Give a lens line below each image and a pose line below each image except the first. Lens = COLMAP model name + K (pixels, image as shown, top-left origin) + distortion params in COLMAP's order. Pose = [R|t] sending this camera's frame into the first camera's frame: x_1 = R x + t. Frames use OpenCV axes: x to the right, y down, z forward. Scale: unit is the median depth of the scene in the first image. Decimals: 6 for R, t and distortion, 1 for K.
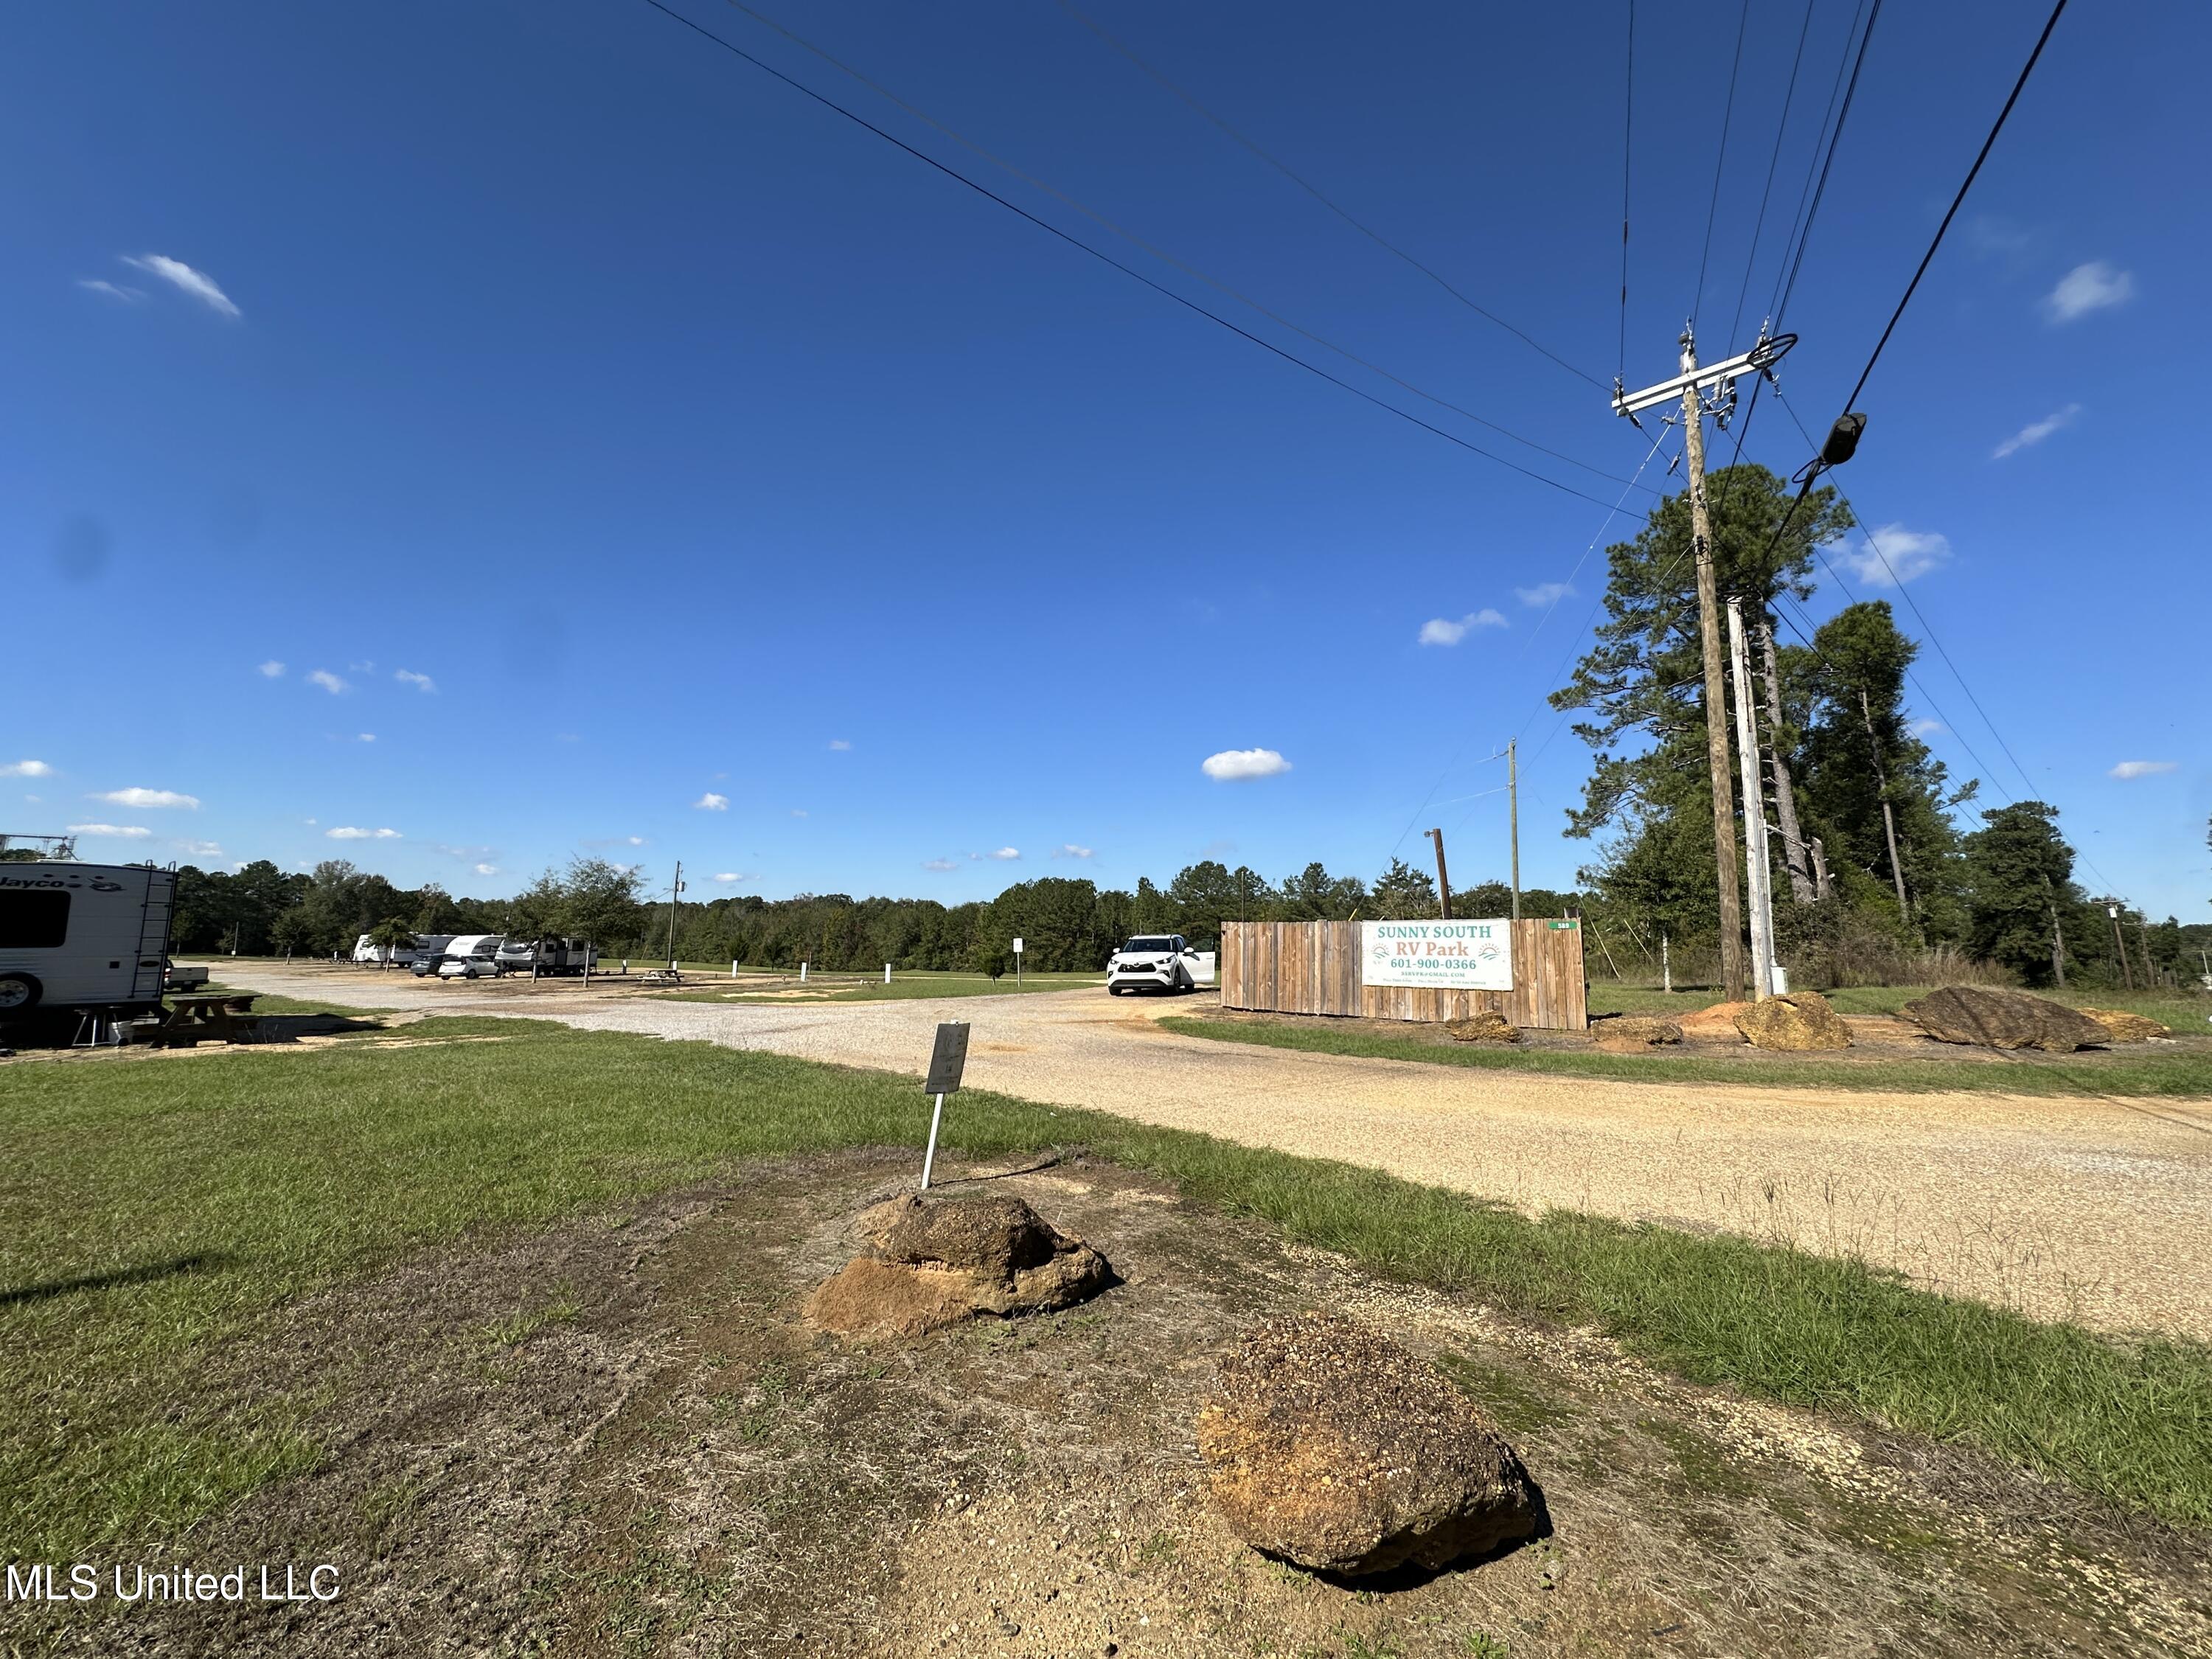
lens RADIAL K [[882.8, 0, 1106.8], [0, 882.8, 830.0], [0, 0, 1]] dist [-0.005284, 0.001028]
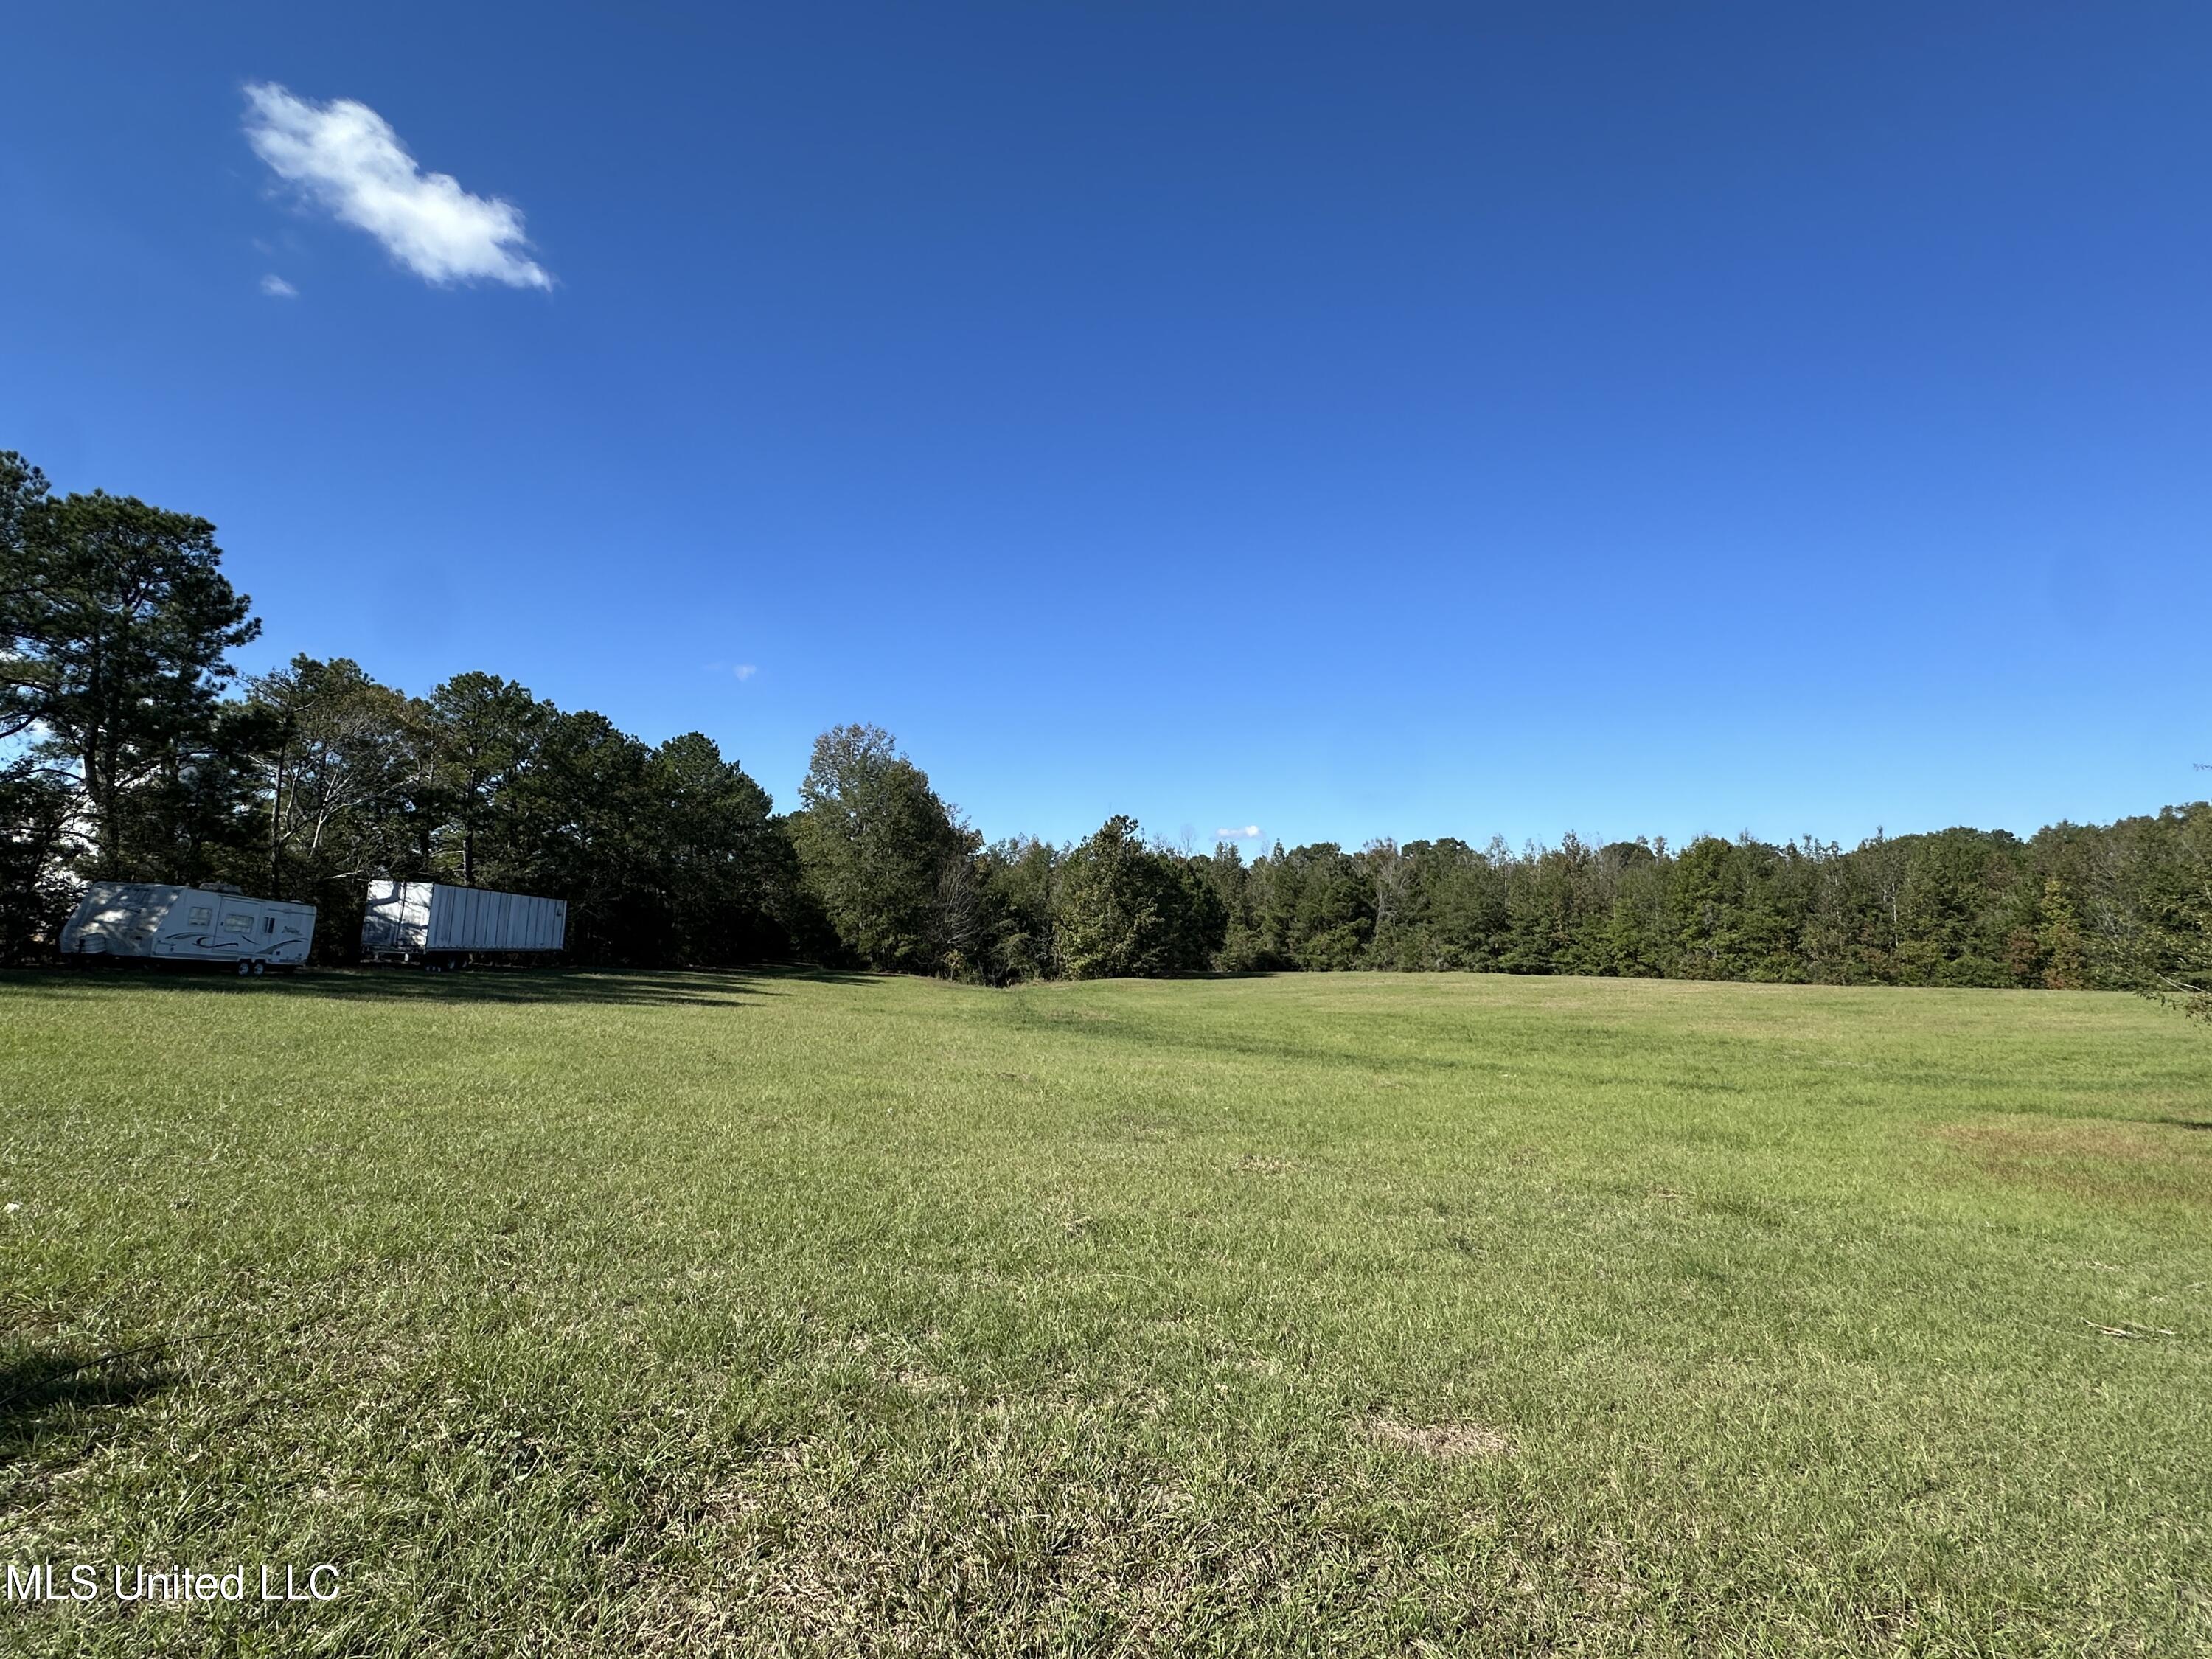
lens RADIAL K [[1068.8, 0, 1103.7], [0, 1068.8, 829.2], [0, 0, 1]] dist [0.002396, 0.000240]
pose [[0.976320, -0.031243, -0.214064, -1.278132], [0.038057, 0.998889, 0.027785, 0.137598], [0.212958, -0.035274, 0.976424, 1.065299]]
